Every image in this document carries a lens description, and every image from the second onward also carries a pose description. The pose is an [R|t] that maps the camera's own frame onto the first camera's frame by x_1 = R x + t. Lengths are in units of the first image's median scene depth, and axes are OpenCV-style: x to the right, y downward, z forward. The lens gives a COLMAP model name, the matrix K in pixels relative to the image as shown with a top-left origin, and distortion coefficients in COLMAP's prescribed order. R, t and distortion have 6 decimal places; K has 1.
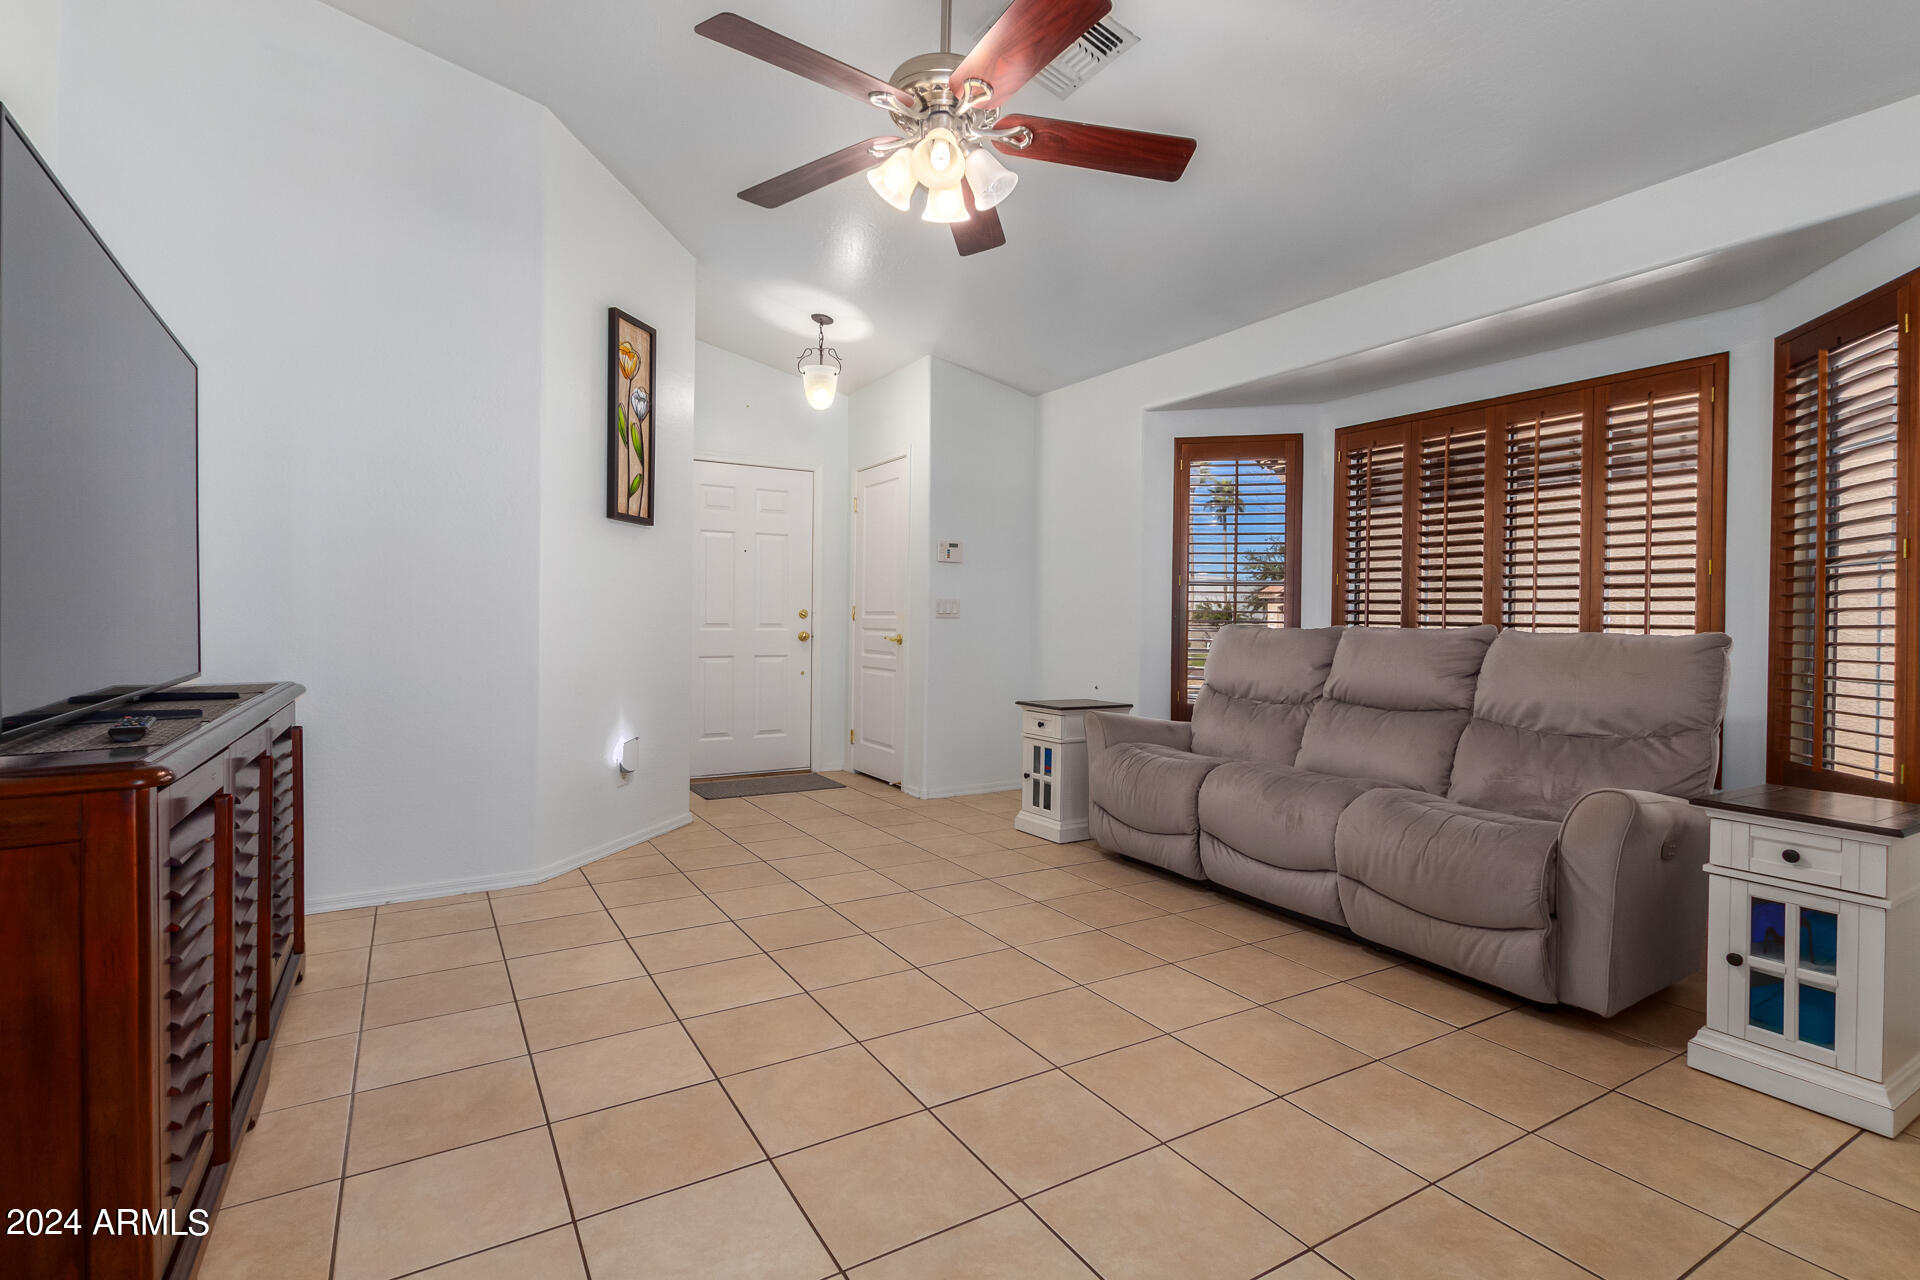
lens RADIAL K [[898.6, 0, 967.0], [0, 898.6, 633.6], [0, 0, 1]] dist [-0.002223, -0.000101]
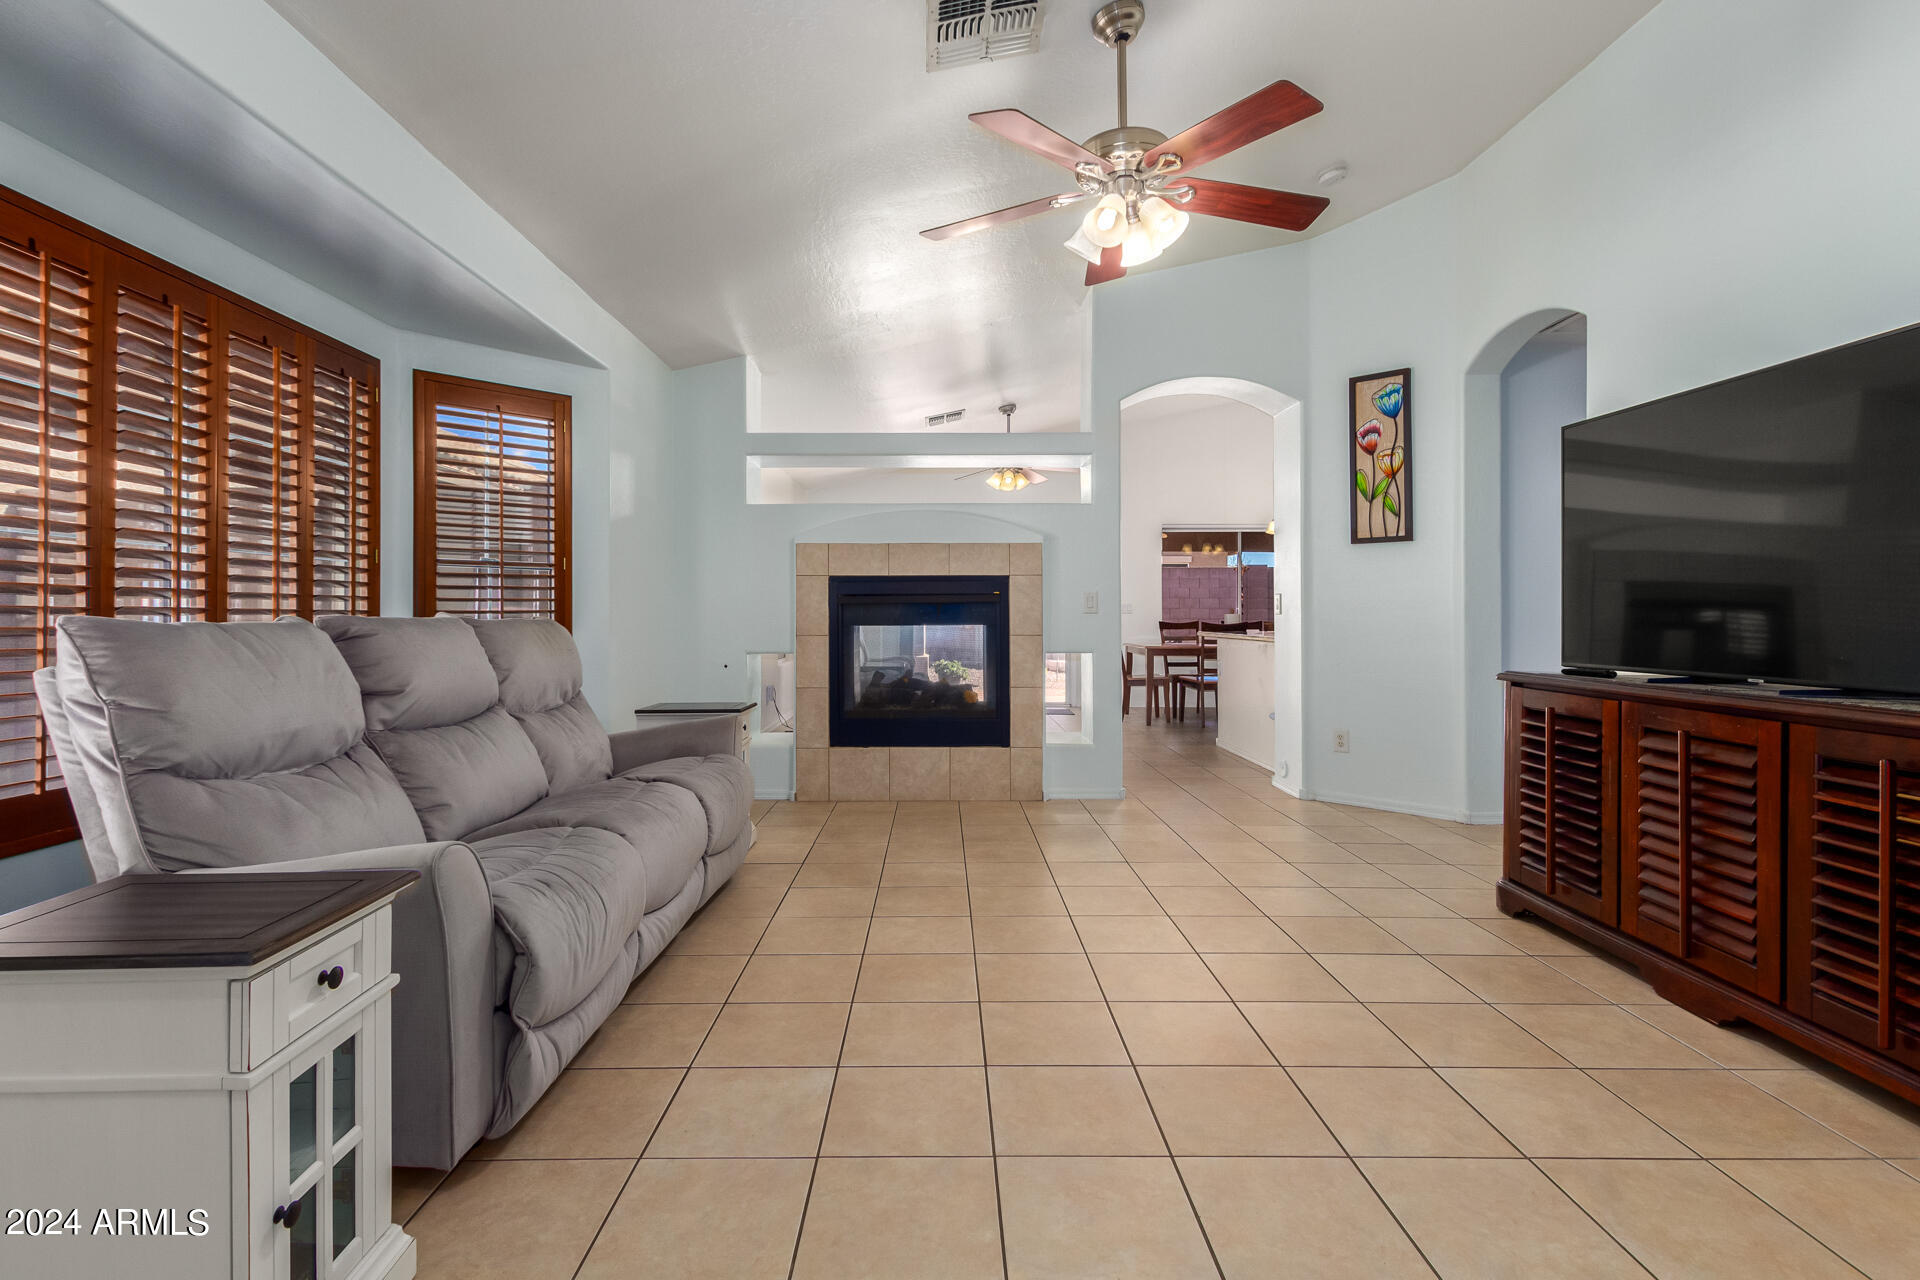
lens RADIAL K [[898.6, 0, 972.6], [0, 898.6, 621.8], [0, 0, 1]] dist [-0.002223, -0.000101]
pose [[-0.871776, -0.018971, 0.489537, -0.268004], [-0.006287, 0.999601, 0.027540, -0.024572], [-0.489864, 0.020931, -0.871548, 1.325747]]
